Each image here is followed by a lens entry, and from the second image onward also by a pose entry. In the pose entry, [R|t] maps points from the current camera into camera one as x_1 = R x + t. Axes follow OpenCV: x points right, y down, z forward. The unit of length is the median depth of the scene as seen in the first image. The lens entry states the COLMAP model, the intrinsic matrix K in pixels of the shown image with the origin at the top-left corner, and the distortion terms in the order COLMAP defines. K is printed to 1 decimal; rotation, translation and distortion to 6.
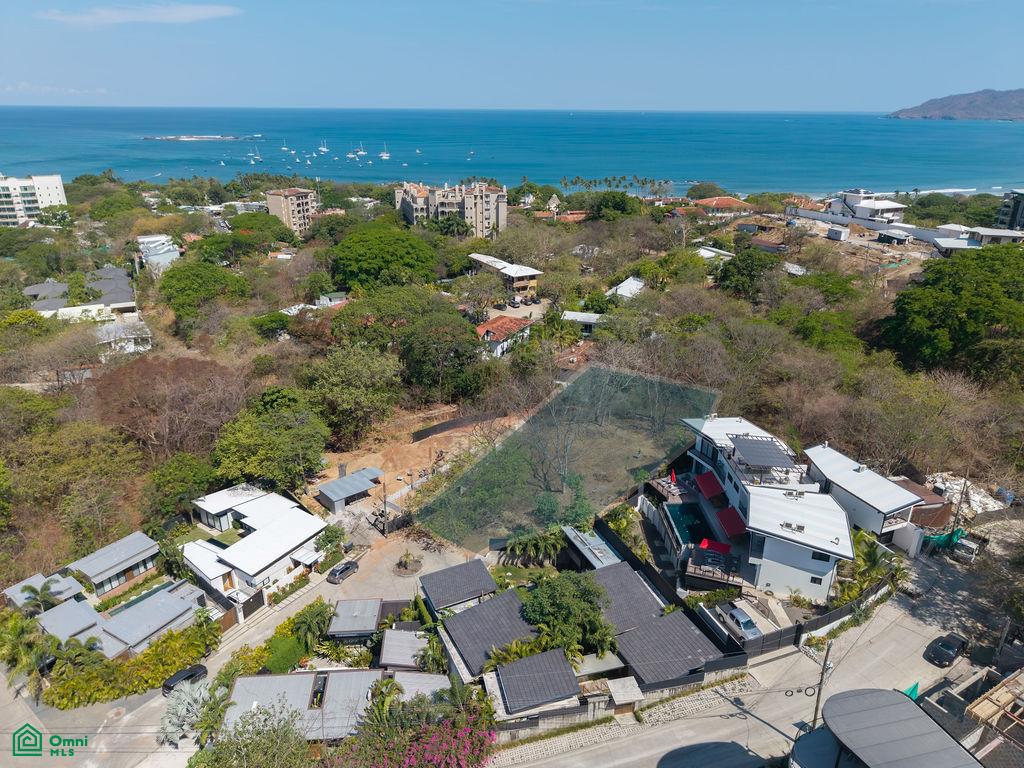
lens RADIAL K [[687.5, 0, 507.8], [0, 687.5, 384.2], [0, 0, 1]] dist [0.071009, -0.054087]
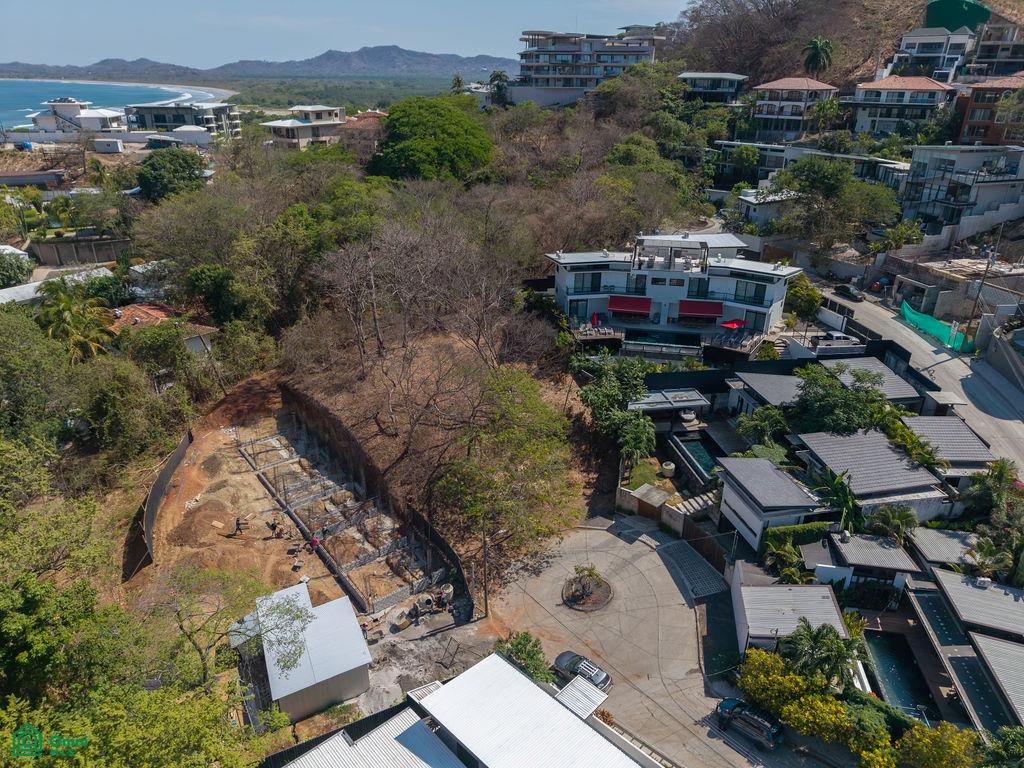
lens RADIAL K [[687.5, 0, 507.8], [0, 687.5, 384.2], [0, 0, 1]] dist [0.071009, -0.054087]
pose [[0.246968, -0.407650, 0.879107, -0.269614], [0.364558, 0.879646, 0.305484, -0.047855], [-0.897833, 0.245041, 0.365856, 0.341623]]
